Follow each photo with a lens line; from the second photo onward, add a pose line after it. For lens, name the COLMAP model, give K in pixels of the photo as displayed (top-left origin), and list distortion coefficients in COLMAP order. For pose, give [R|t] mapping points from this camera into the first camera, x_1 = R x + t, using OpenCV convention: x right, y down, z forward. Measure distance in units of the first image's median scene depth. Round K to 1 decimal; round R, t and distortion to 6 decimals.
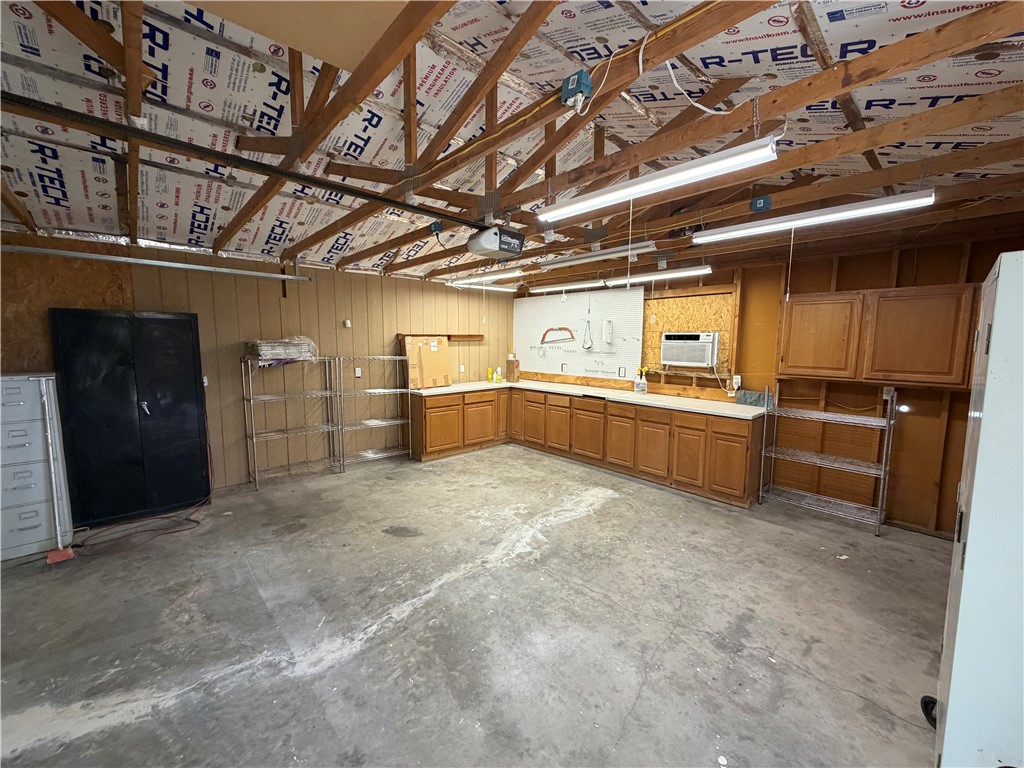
lens RADIAL K [[410.1, 0, 511.0], [0, 410.1, 384.3], [0, 0, 1]] dist [0.001317, -0.000233]
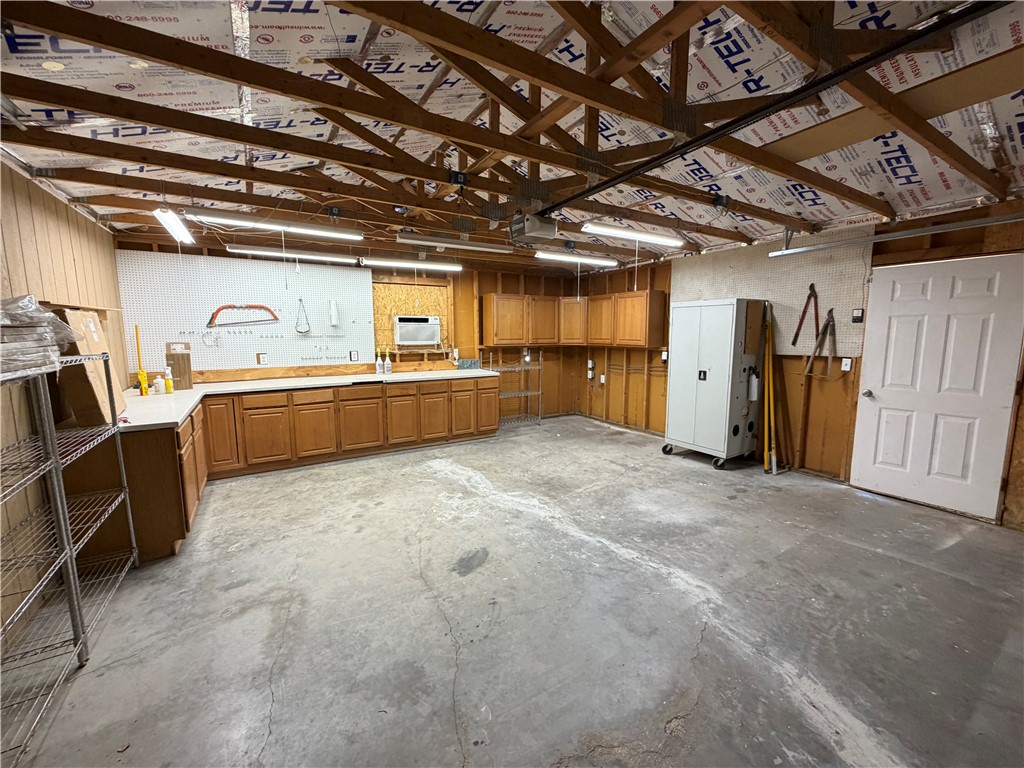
lens RADIAL K [[410.1, 0, 512.3], [0, 410.1, 381.8], [0, 0, 1]] dist [0.001317, -0.000233]
pose [[0.179957, -0.131536, 0.974840, -0.754655], [0.108373, 0.987638, 0.113257, -0.048107], [-0.977686, 0.085265, 0.191987, 0.574670]]
